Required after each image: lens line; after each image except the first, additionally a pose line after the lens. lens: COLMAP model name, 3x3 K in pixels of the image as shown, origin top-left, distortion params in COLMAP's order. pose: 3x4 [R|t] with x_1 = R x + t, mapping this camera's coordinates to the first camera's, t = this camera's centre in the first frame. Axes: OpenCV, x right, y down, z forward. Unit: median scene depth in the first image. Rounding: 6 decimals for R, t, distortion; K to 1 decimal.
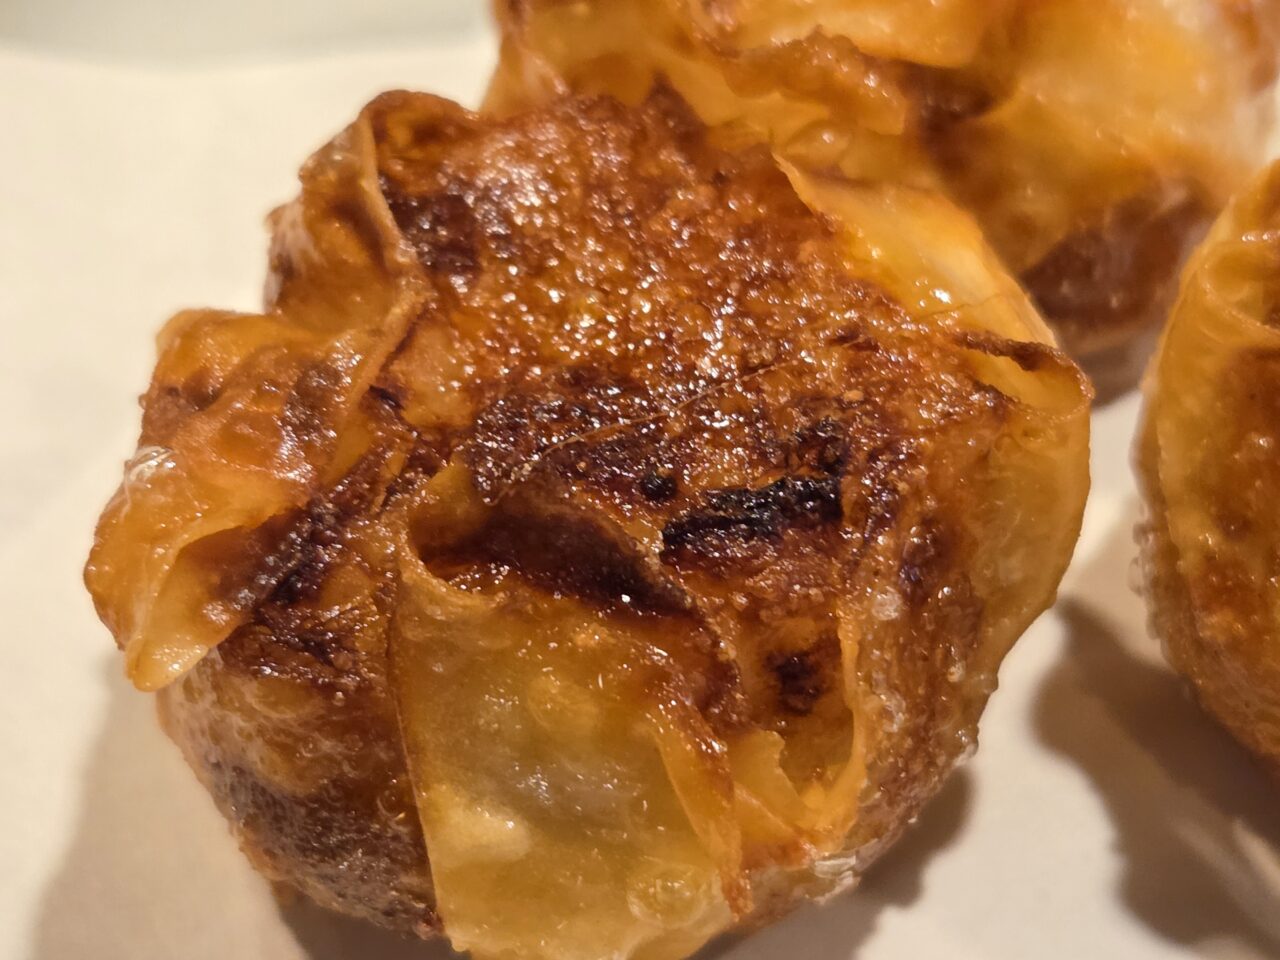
lens RADIAL K [[2848.6, 0, 640.1], [0, 2848.6, 480.3], [0, 0, 1]] dist [0.075245, 0.000000]
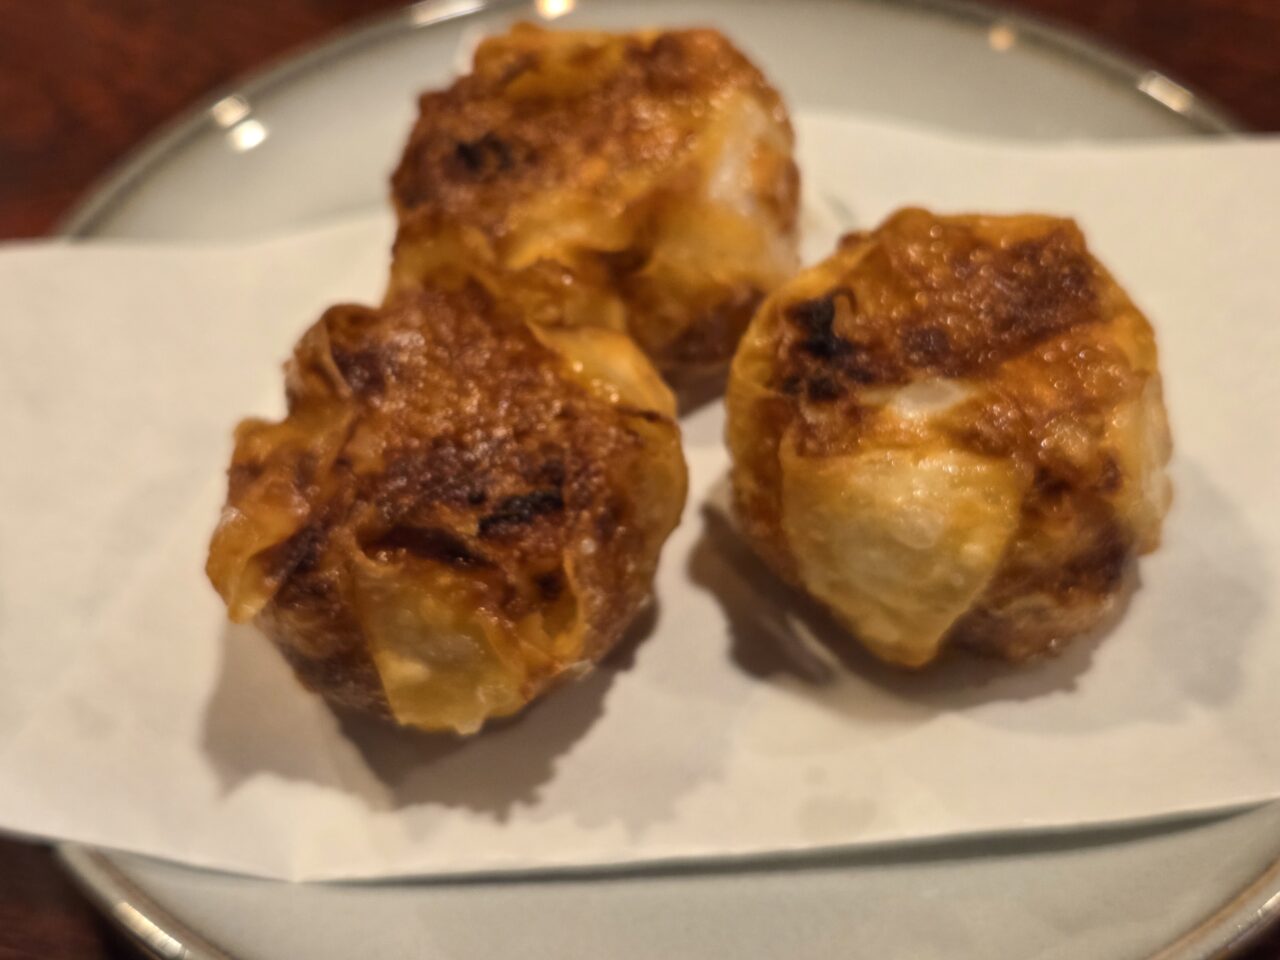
lens RADIAL K [[1785.7, 0, 639.7], [0, 1785.7, 479.5], [0, 0, 1]] dist [0.042184, 0.000000]
pose [[0.995825, -0.090228, 0.013821, 0.107826], [0.088294, 0.990552, 0.104934, -0.136794], [-0.023158, -0.103275, 0.994383, -0.300994]]
